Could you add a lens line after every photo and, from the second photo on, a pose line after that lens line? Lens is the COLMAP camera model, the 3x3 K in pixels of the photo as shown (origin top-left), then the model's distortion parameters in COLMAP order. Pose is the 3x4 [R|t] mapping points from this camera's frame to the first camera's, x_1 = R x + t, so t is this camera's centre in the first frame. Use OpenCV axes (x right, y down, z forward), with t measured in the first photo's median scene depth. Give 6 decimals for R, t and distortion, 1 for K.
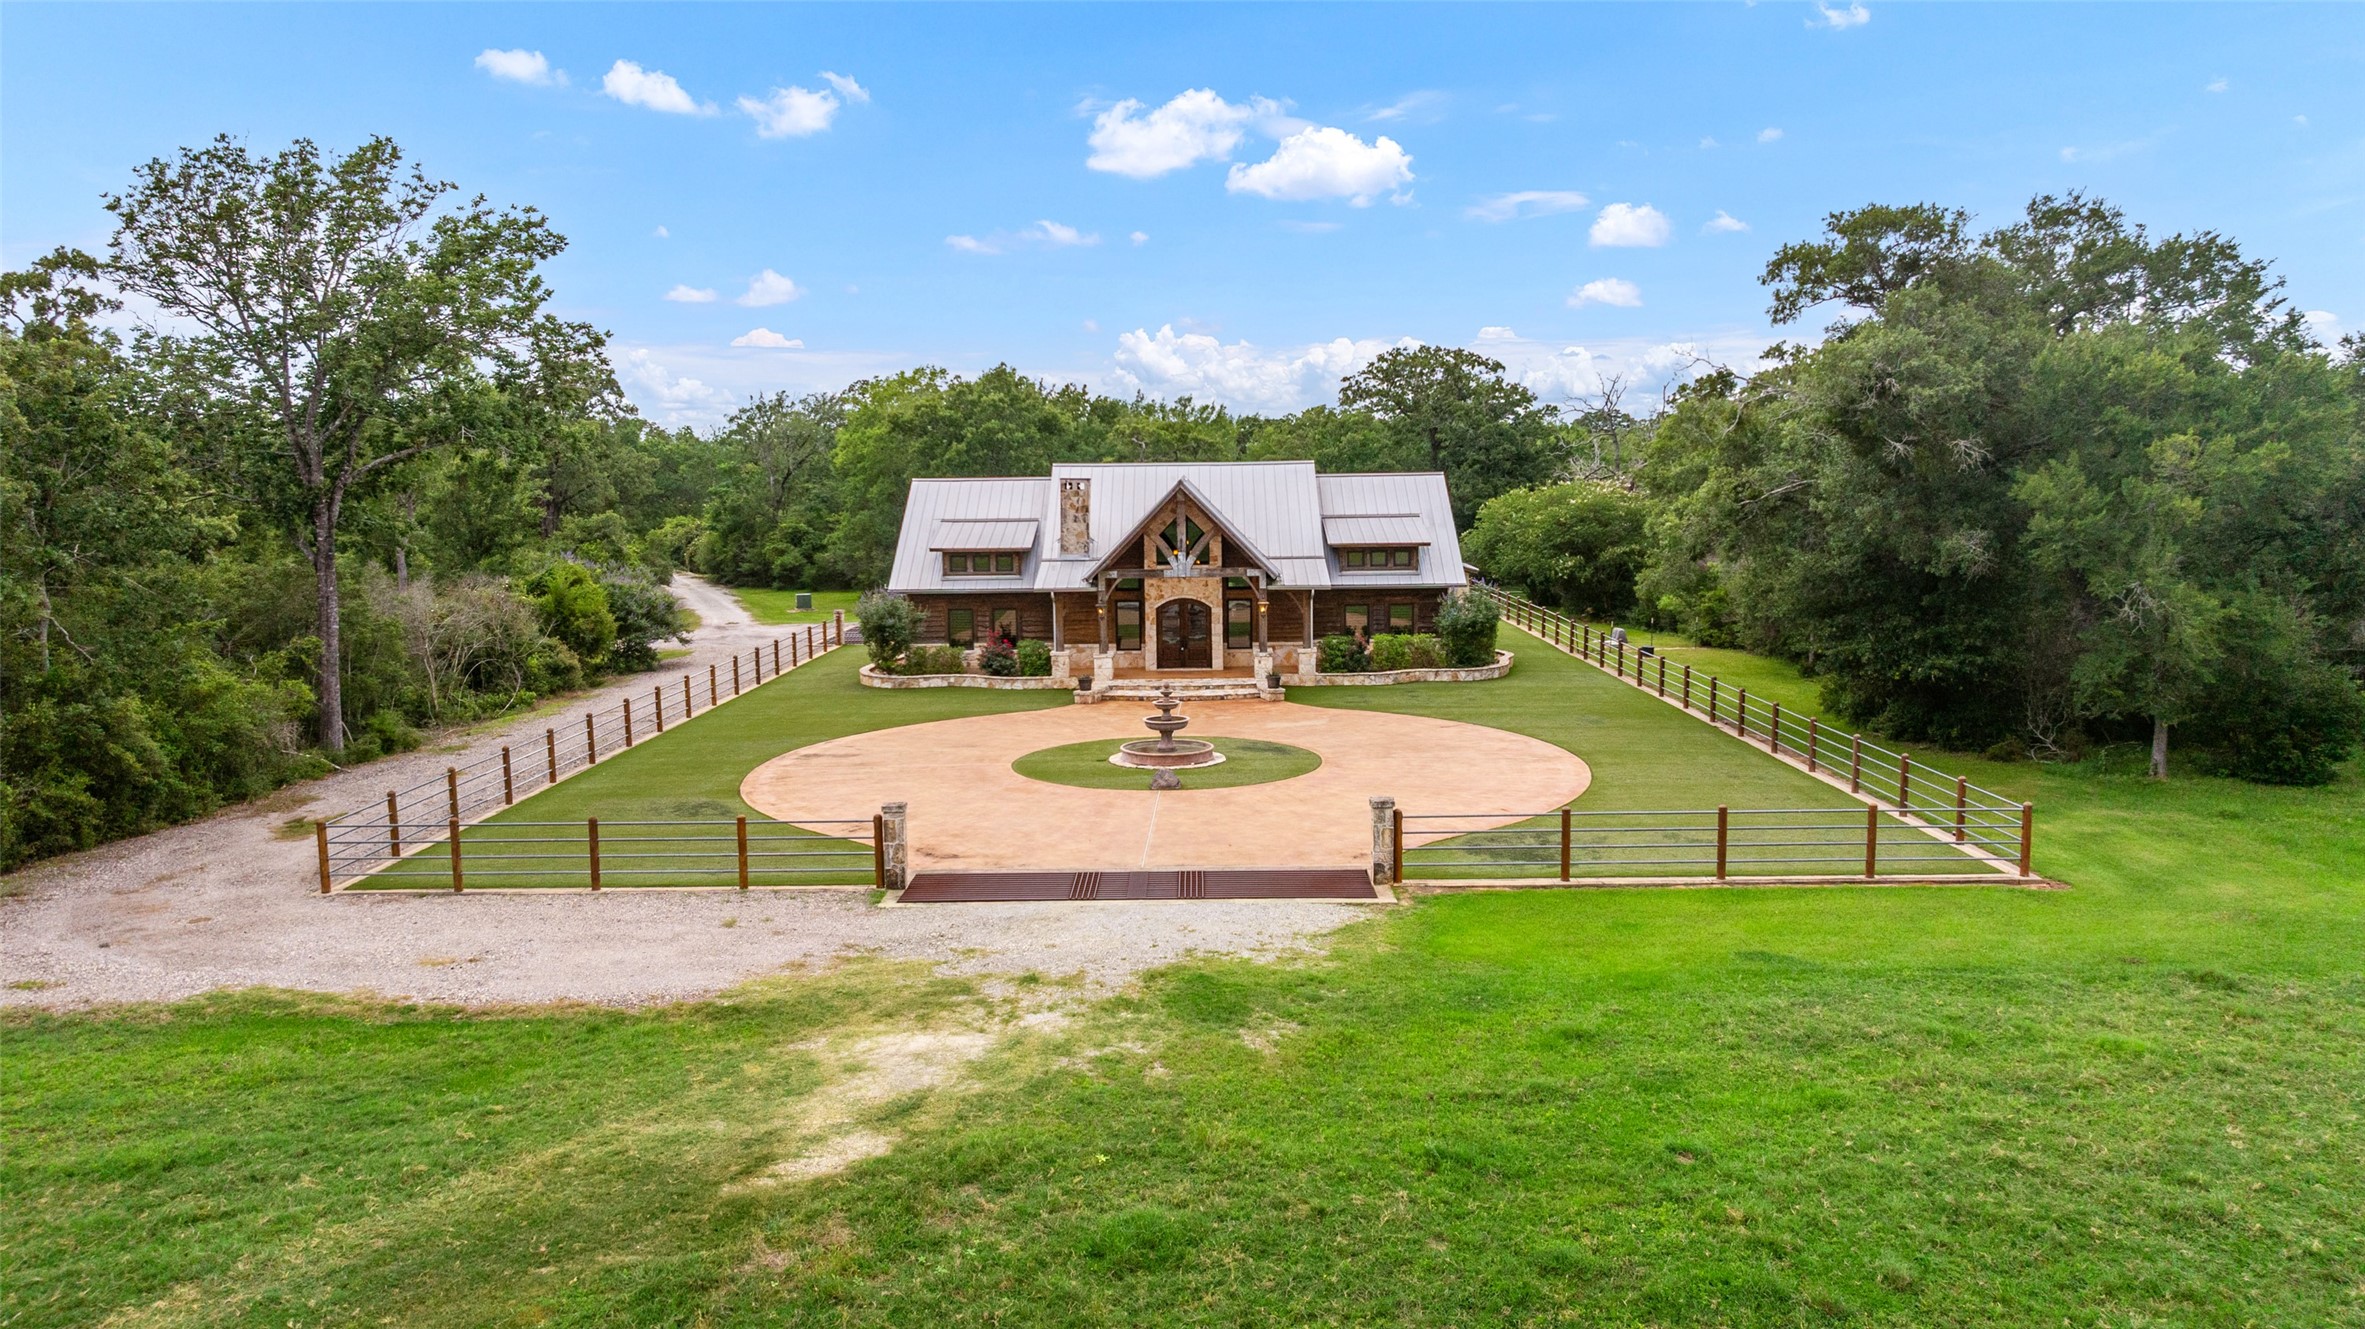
lens RADIAL K [[1657.1, 0, 1183.9], [0, 1657.1, 663.6], [0, 0, 1]] dist [-0.025072, 0.032484]
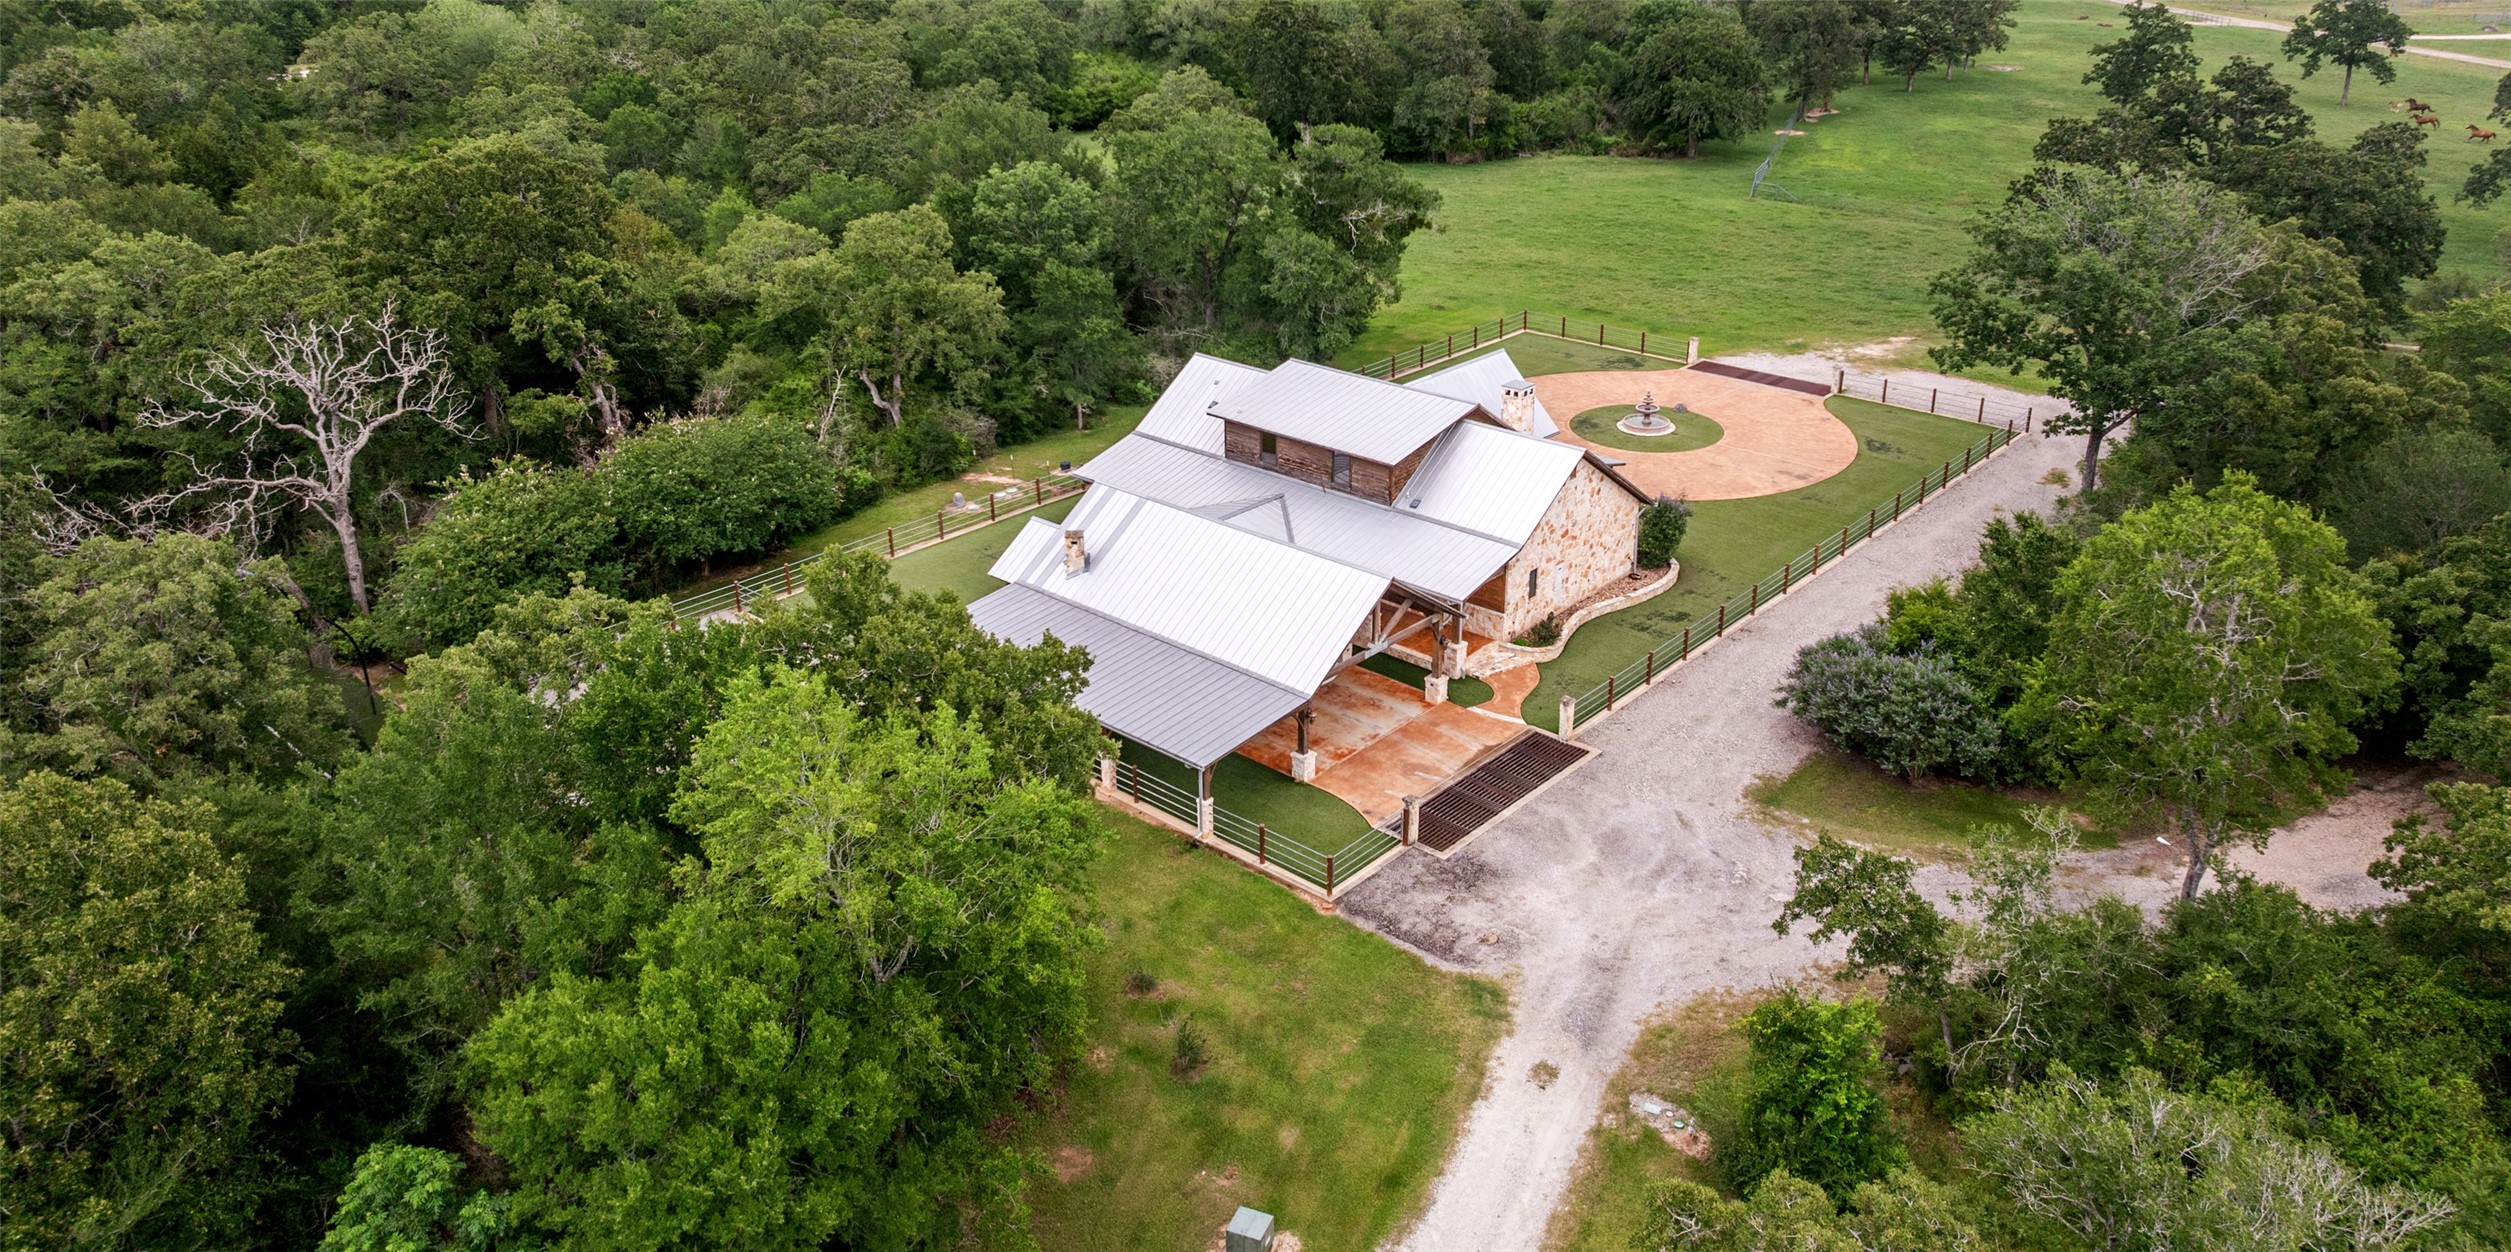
lens RADIAL K [[1757.7, 0, 1275.4], [0, 1757.7, 547.3], [0, 0, 1]] dist [0.009951, -0.008463]
pose [[-0.761214, -0.238261, 0.603145, -1.776257], [0.077239, 0.890131, 0.449111, -1.442476], [-0.643884, 0.388456, -0.659178, 4.925602]]
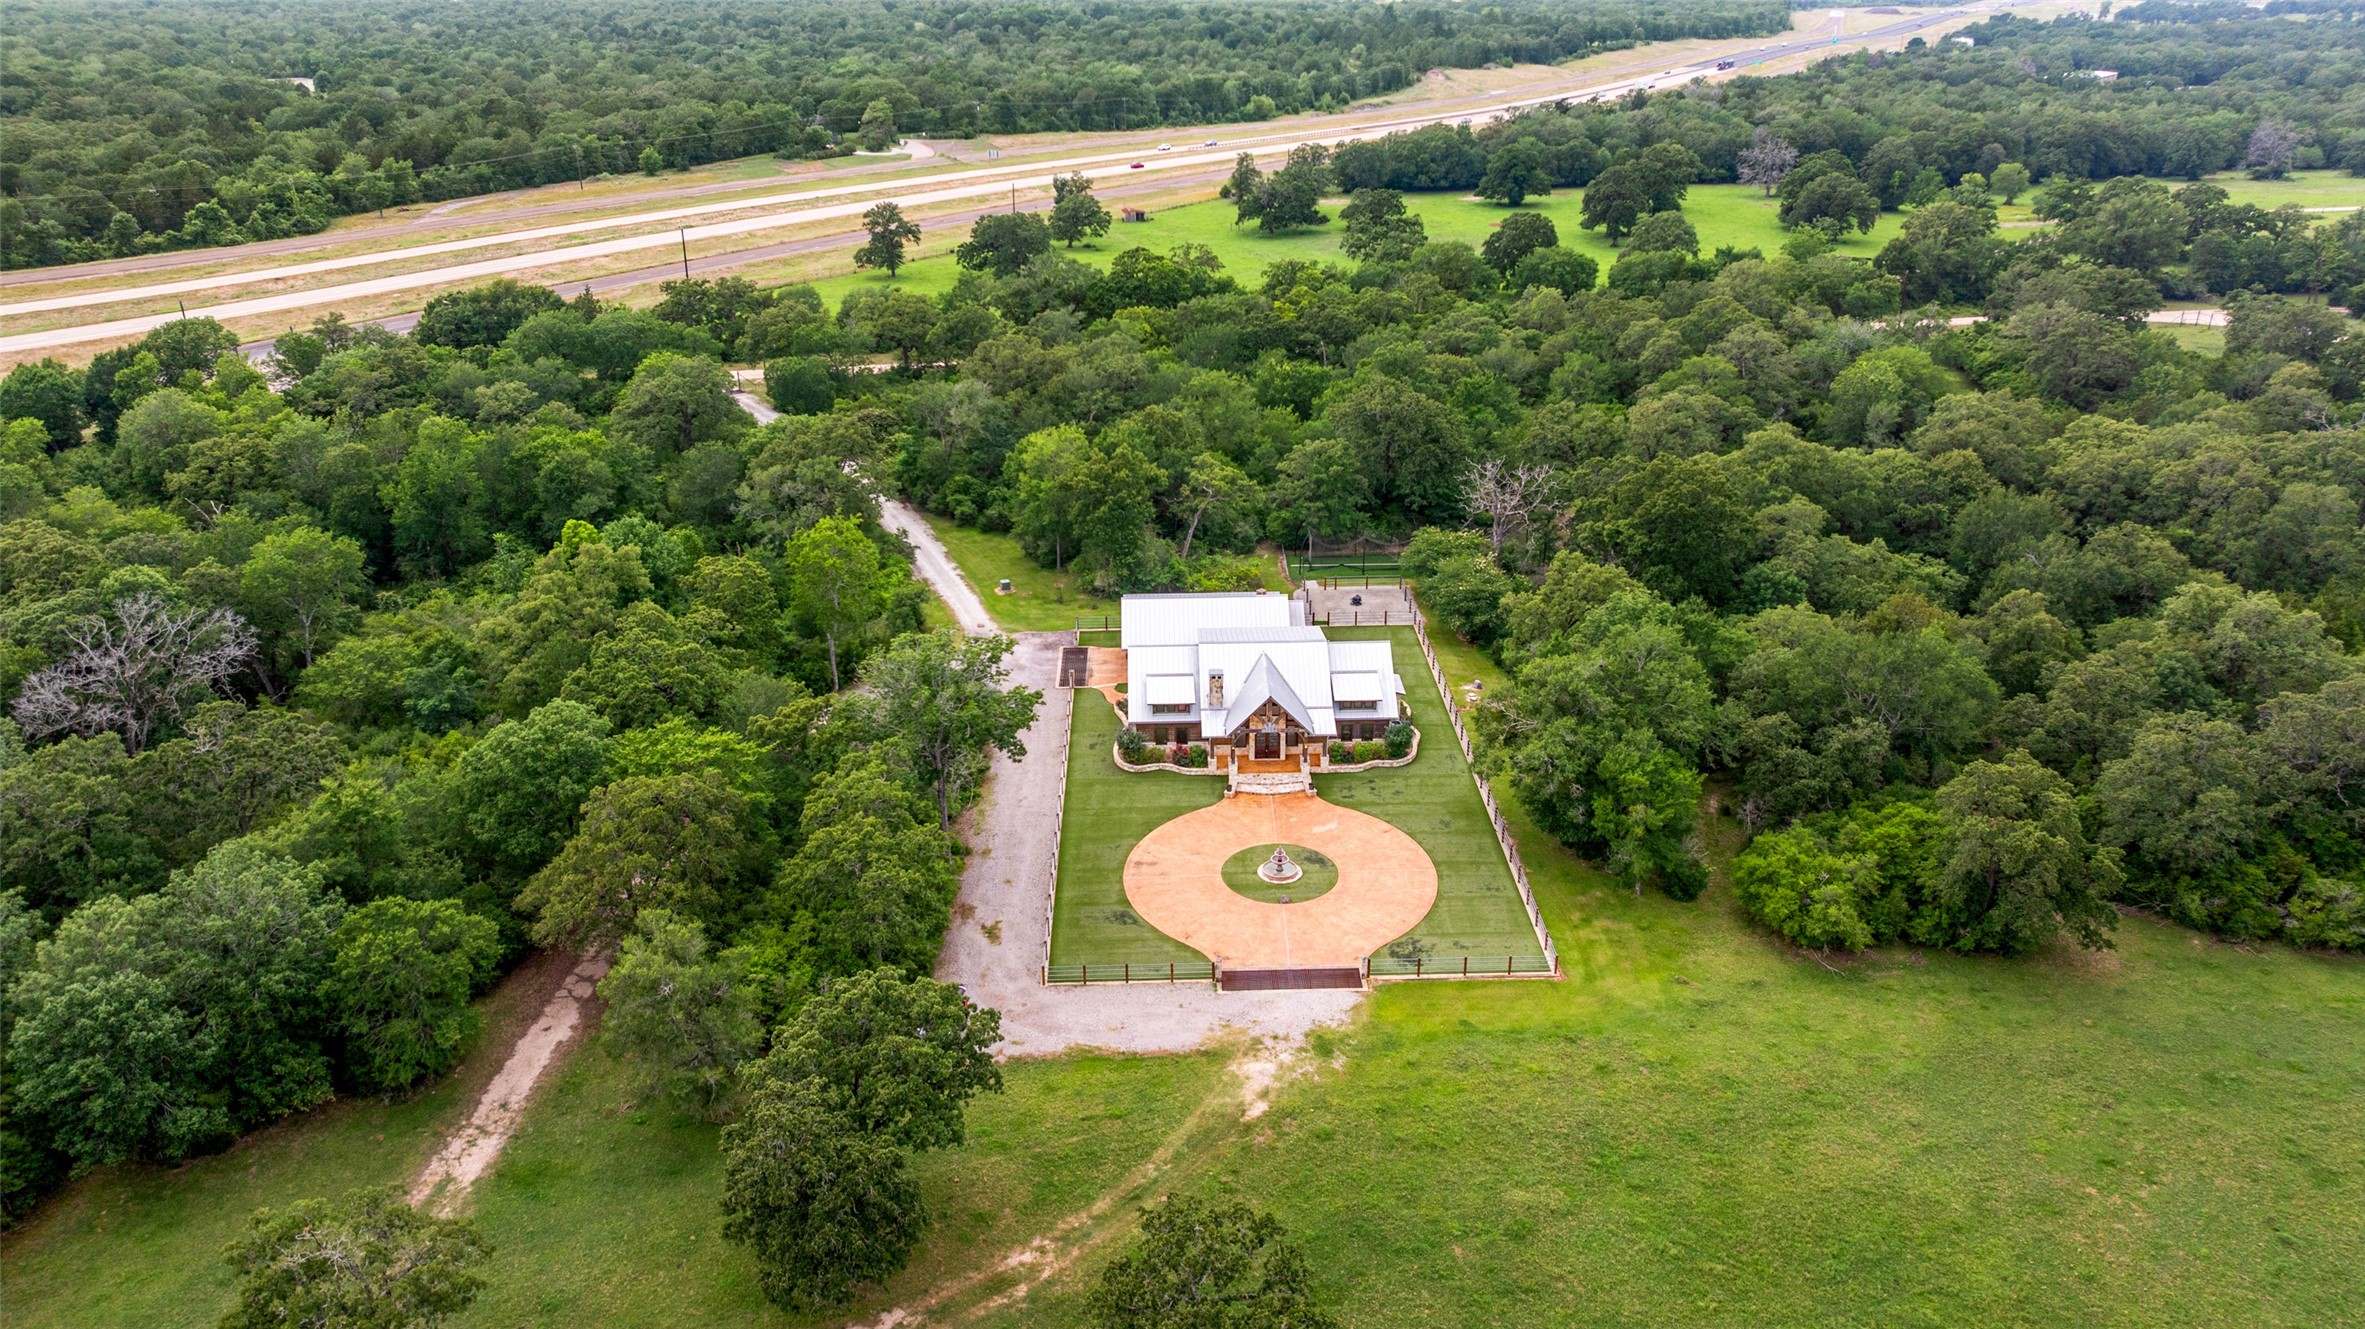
lens RADIAL K [[1657.1, 0, 1183.1], [0, 1657.1, 662.6], [0, 0, 1]] dist [-0.025072, 0.032484]
pose [[0.999386, -0.021565, 0.027624, -0.403155], [0.012761, 0.958069, 0.286252, -1.788839], [-0.032638, -0.285724, 0.957756, -2.496029]]
